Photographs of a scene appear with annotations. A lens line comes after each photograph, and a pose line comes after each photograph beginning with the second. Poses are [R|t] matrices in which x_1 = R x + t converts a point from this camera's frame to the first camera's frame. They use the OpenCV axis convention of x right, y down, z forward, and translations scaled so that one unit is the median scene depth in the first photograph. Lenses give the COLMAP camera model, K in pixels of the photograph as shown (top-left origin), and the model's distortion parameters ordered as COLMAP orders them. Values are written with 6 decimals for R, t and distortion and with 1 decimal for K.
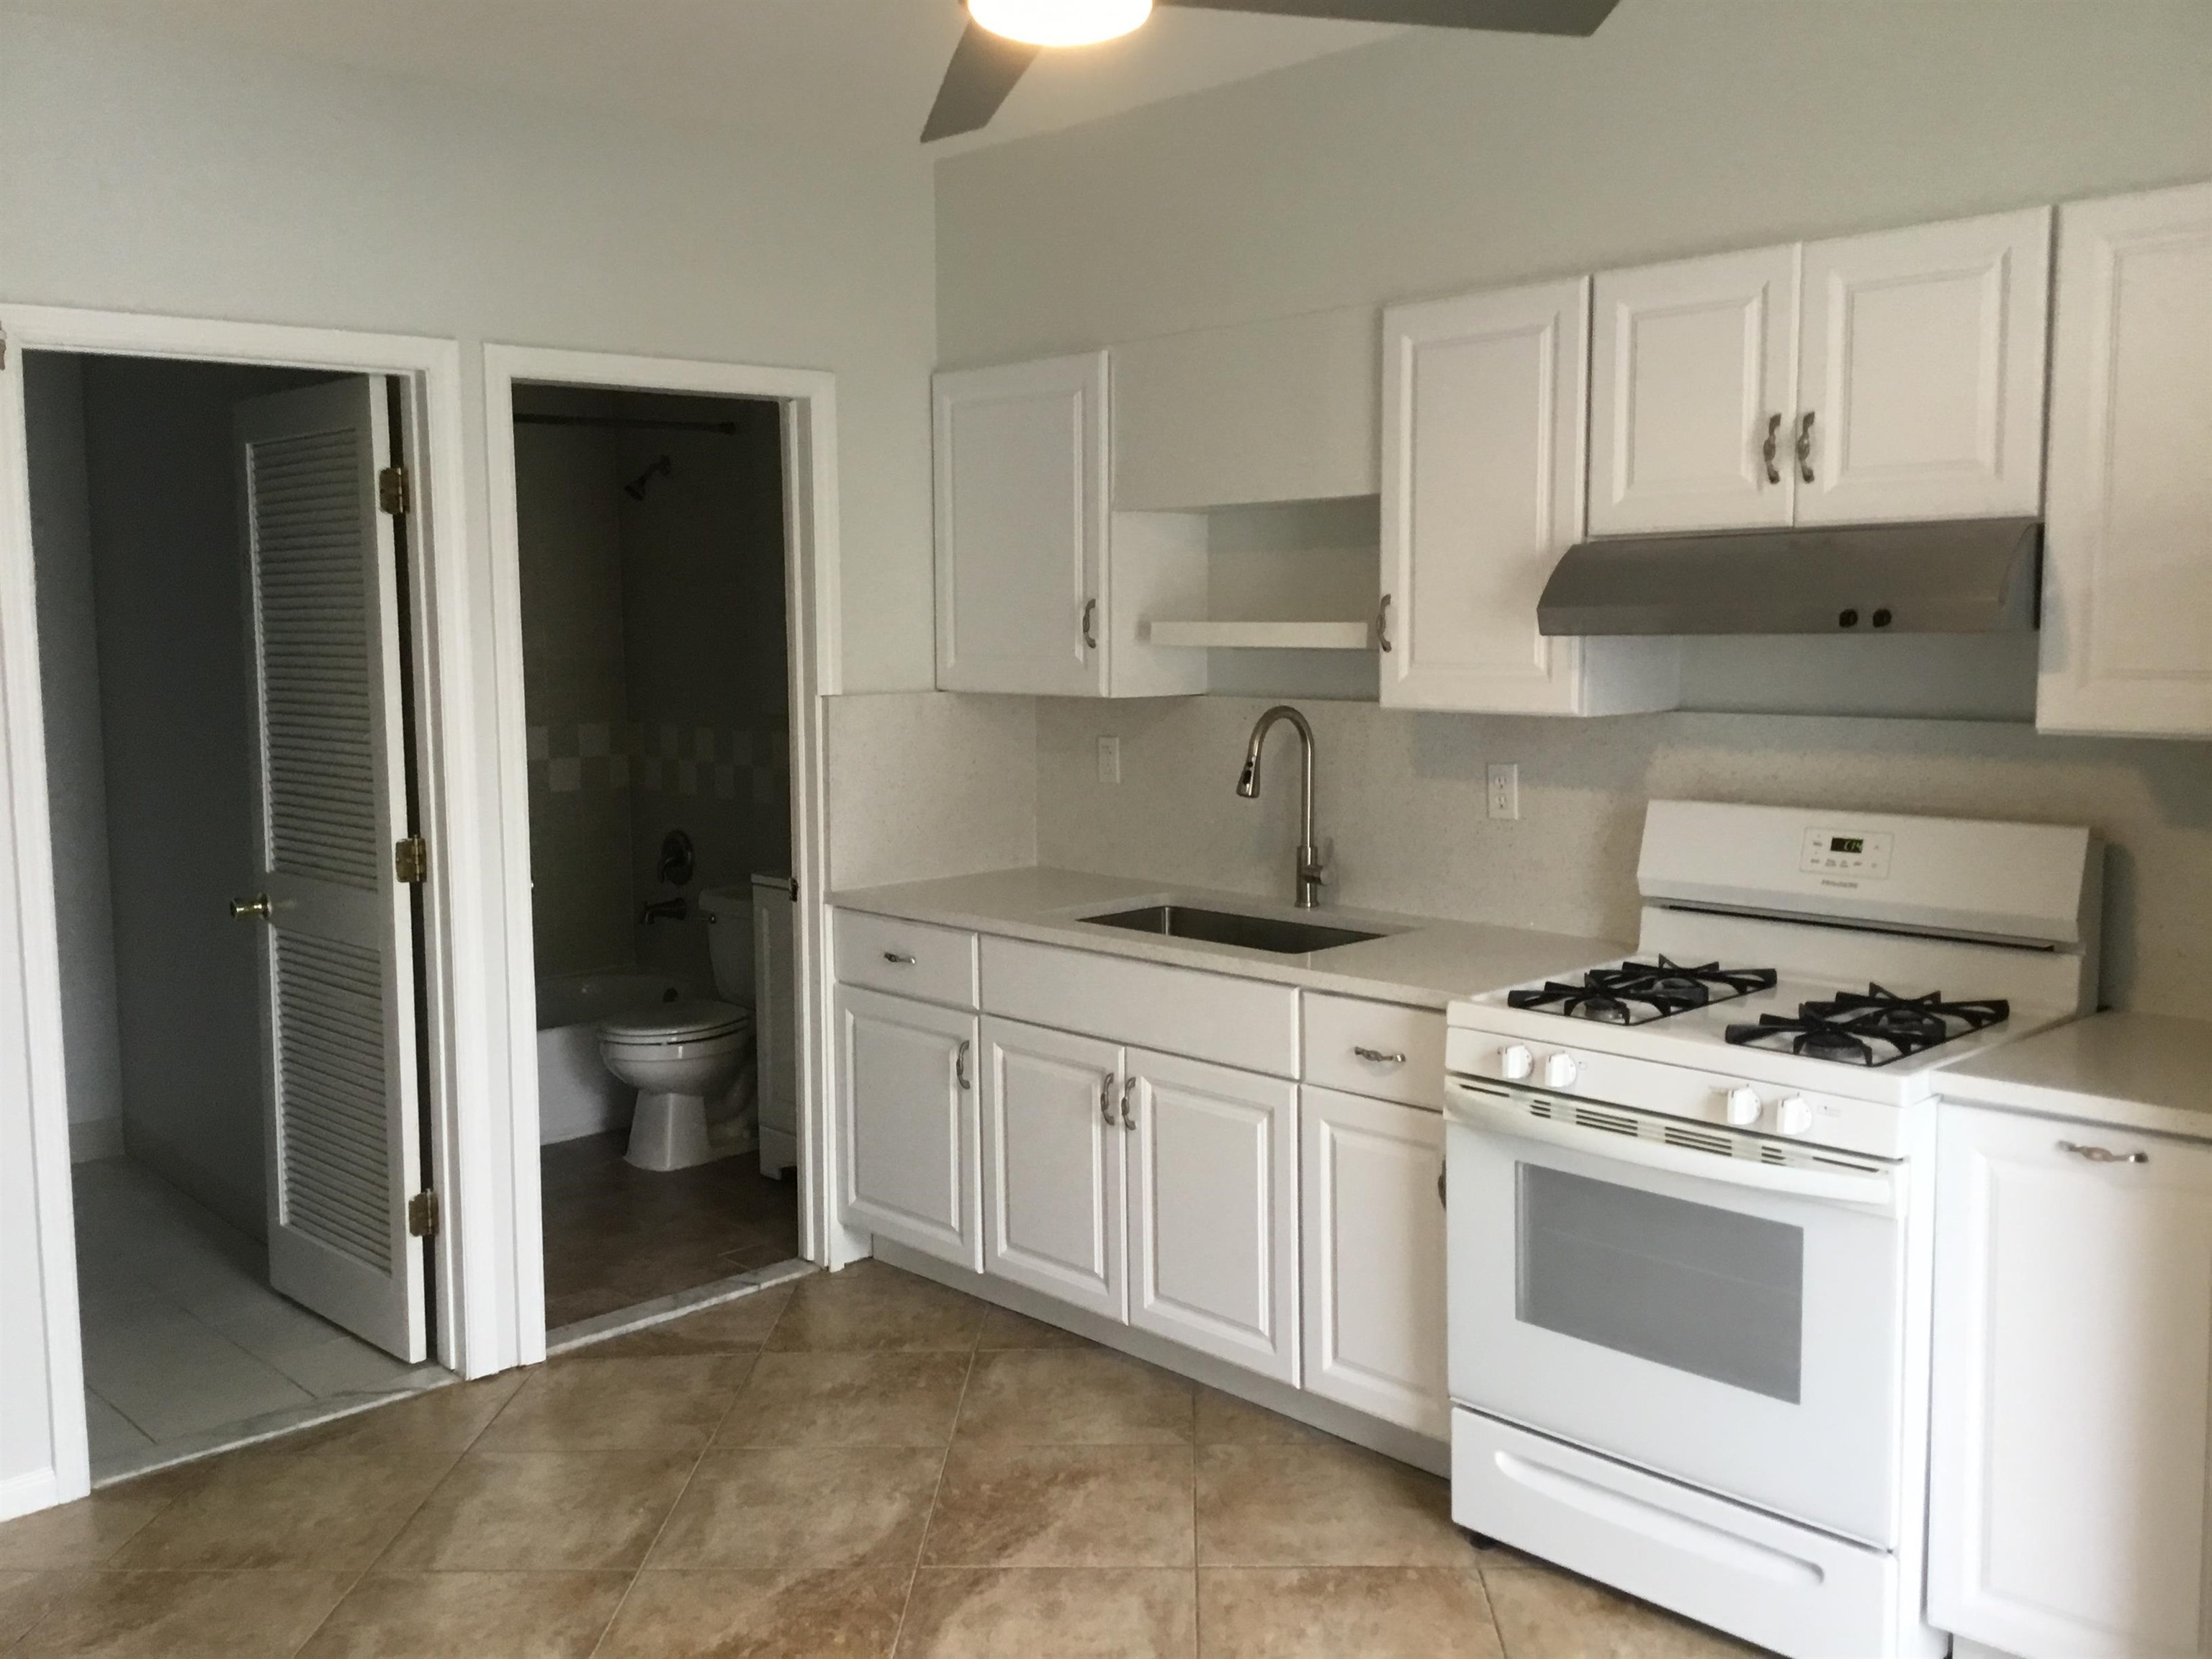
lens RADIAL K [[1990.9, 0, 1086.9], [0, 1990.9, 830.9], [0, 0, 1]] dist [0.126054, -0.234818]
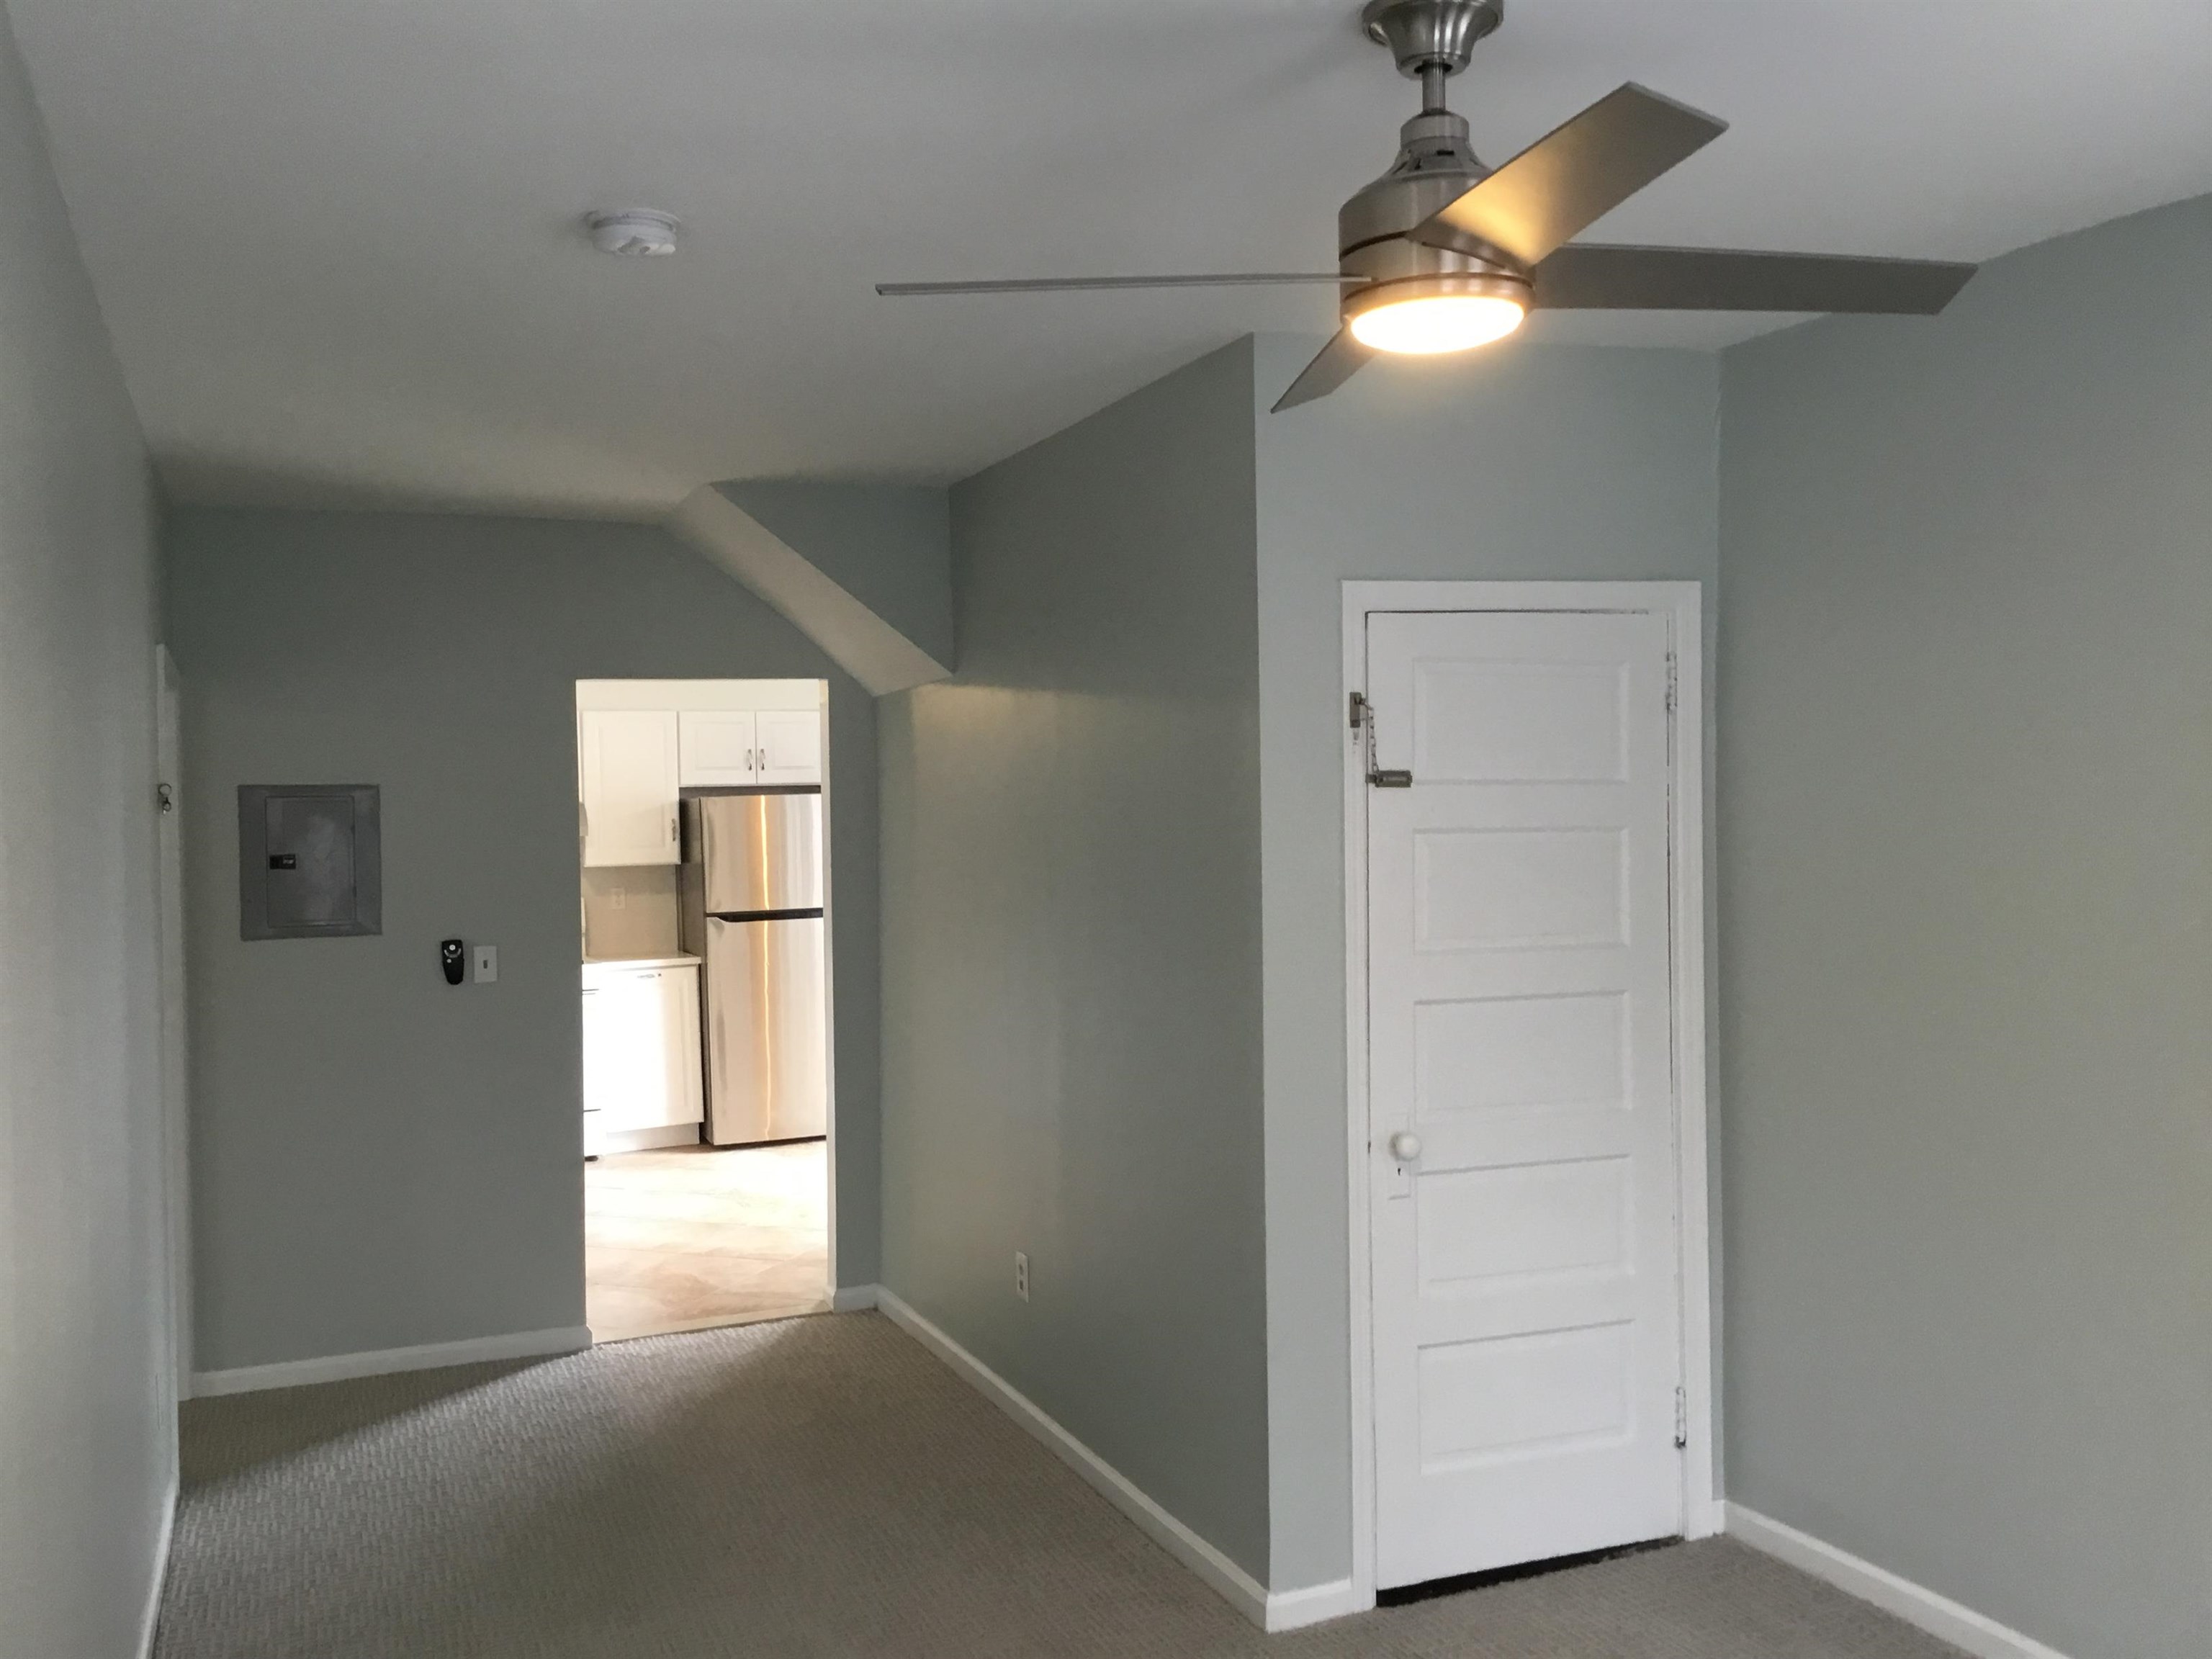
lens RADIAL K [[1990.9, 0, 1126.9], [0, 1990.9, 835.1], [0, 0, 1]] dist [0.126054, -0.234818]
pose [[0.342245, -0.013972, 0.939507, -1.879270], [0.122442, 0.992027, -0.029851, 0.087155], [-0.931599, 0.125252, 0.341227, -0.772036]]
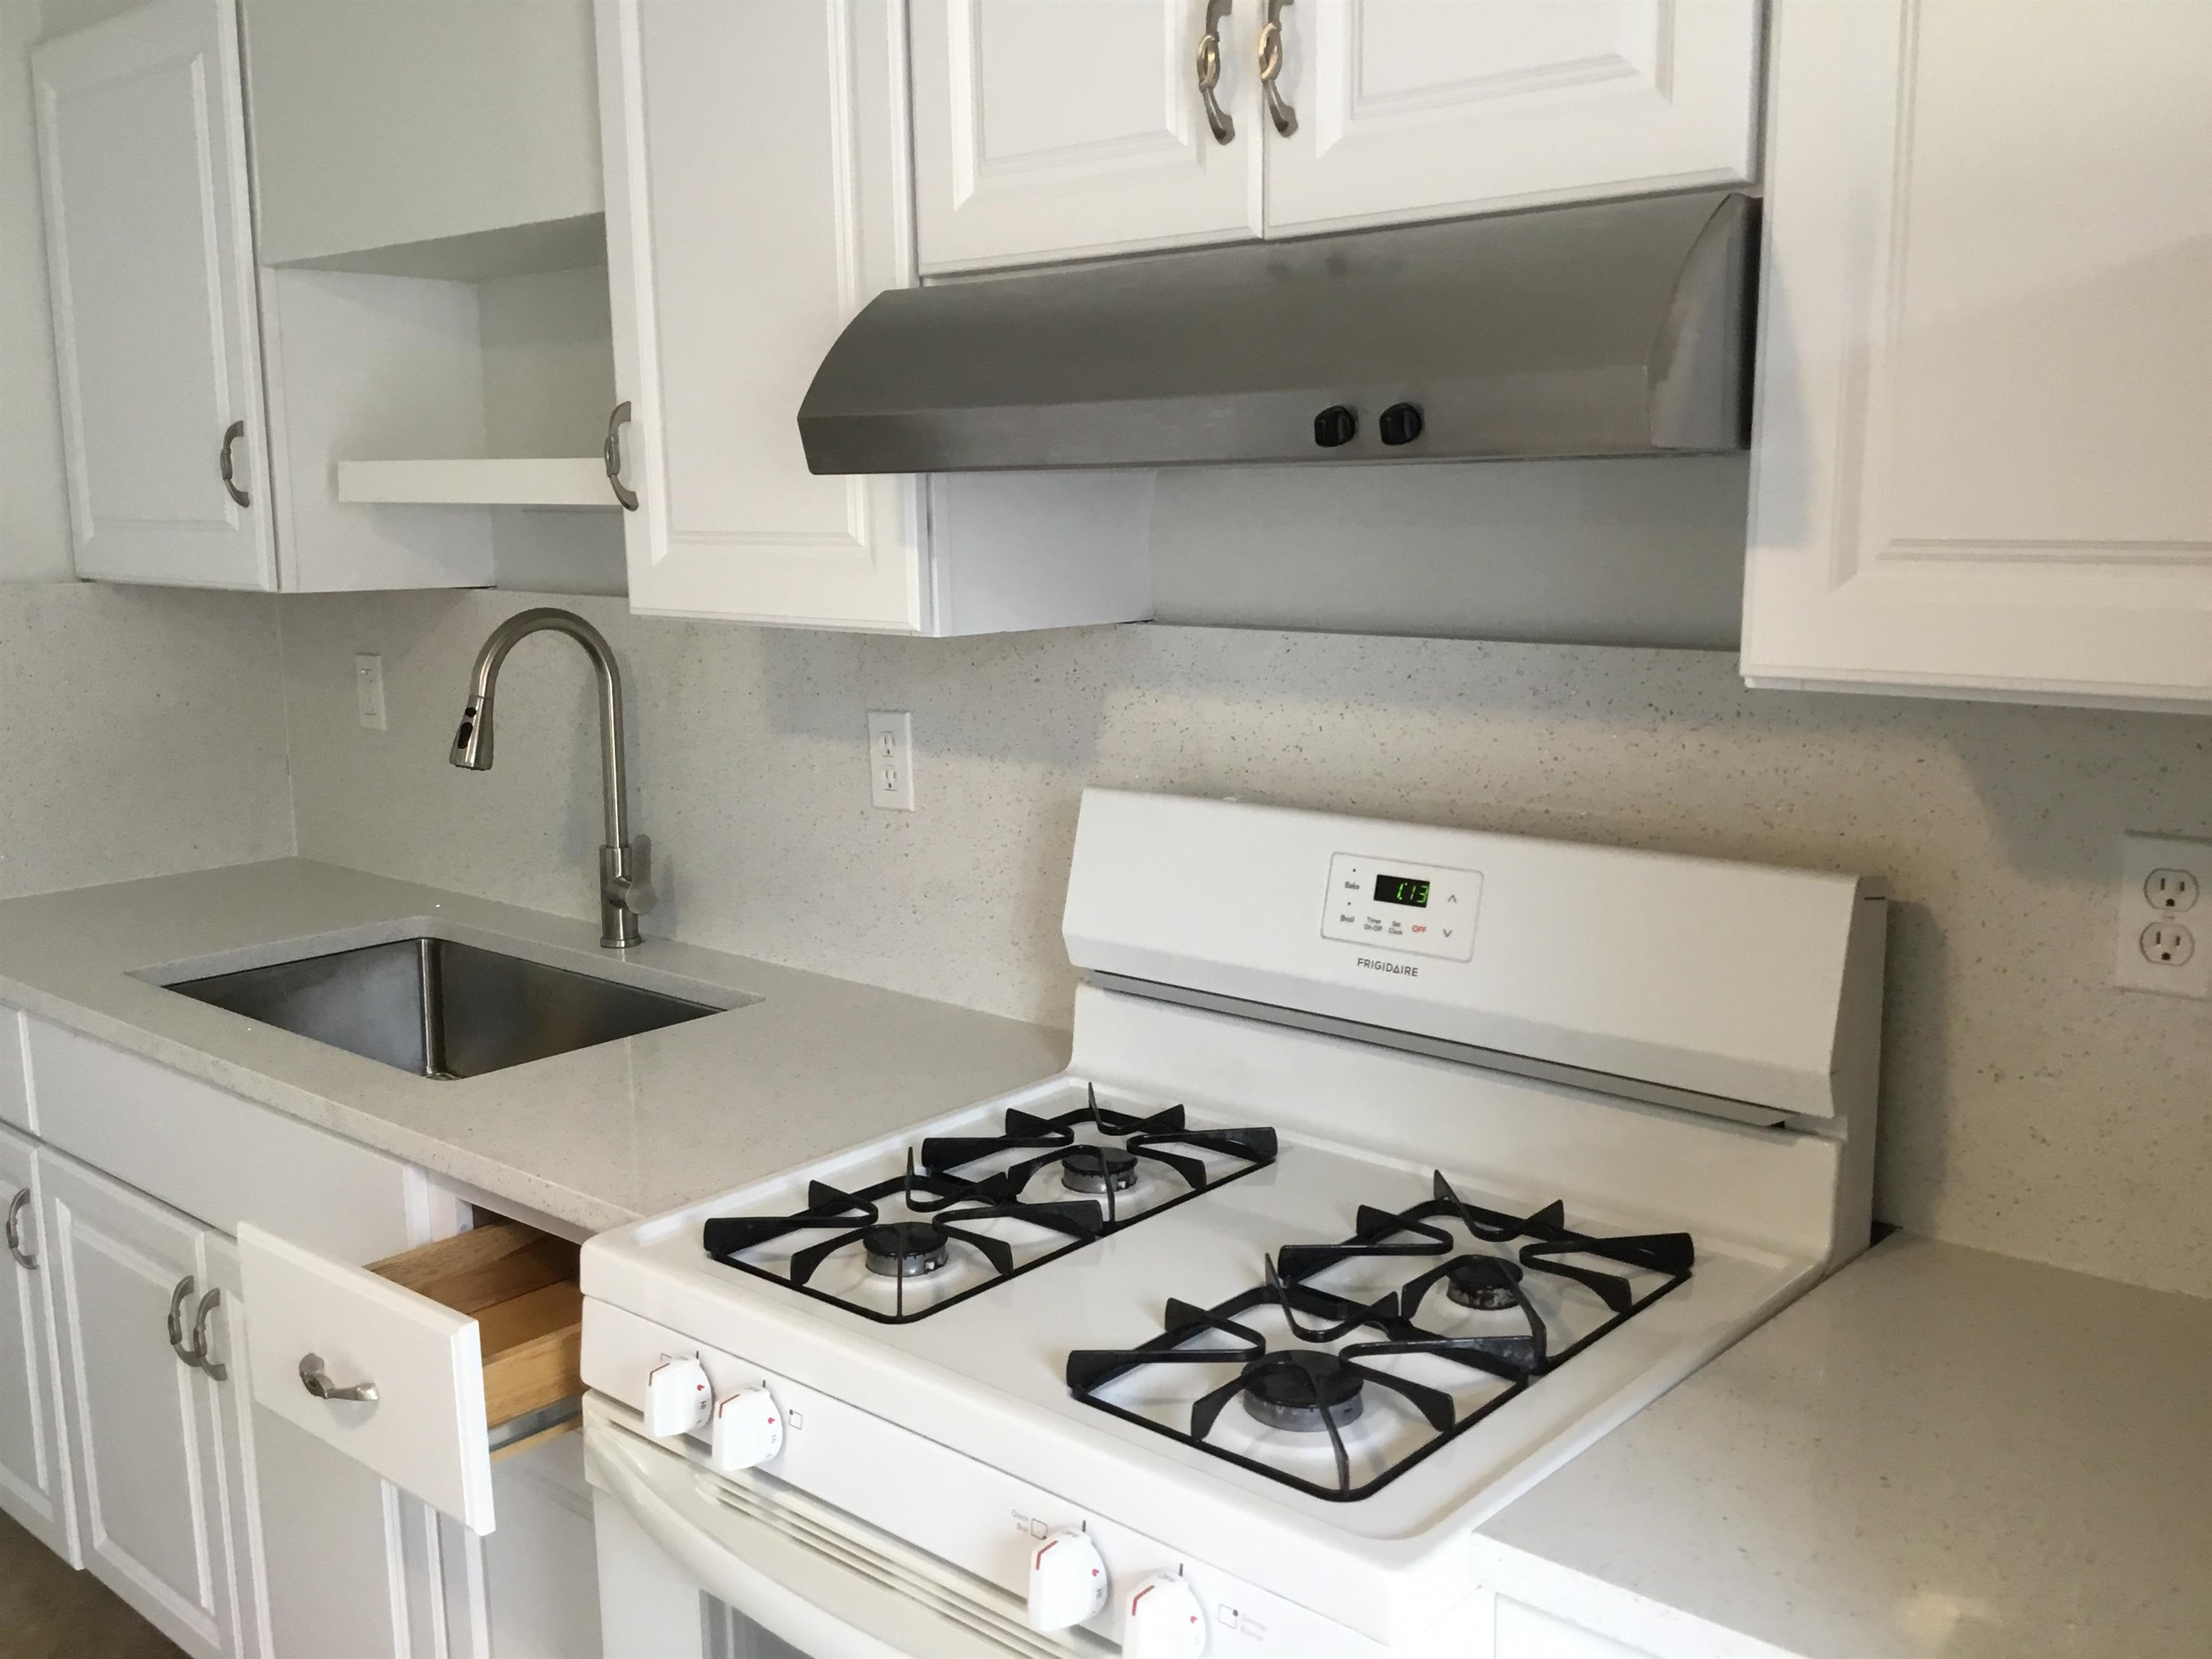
lens RADIAL K [[1990.9, 0, 1095.9], [0, 1990.9, 818.8], [0, 0, 1]] dist [0.126054, -0.234818]
pose [[0.995481, -0.013567, 0.093985, 0.234638], [0.008835, 0.998681, 0.050579, -0.034796], [-0.094547, -0.049520, 0.994288, 0.469606]]
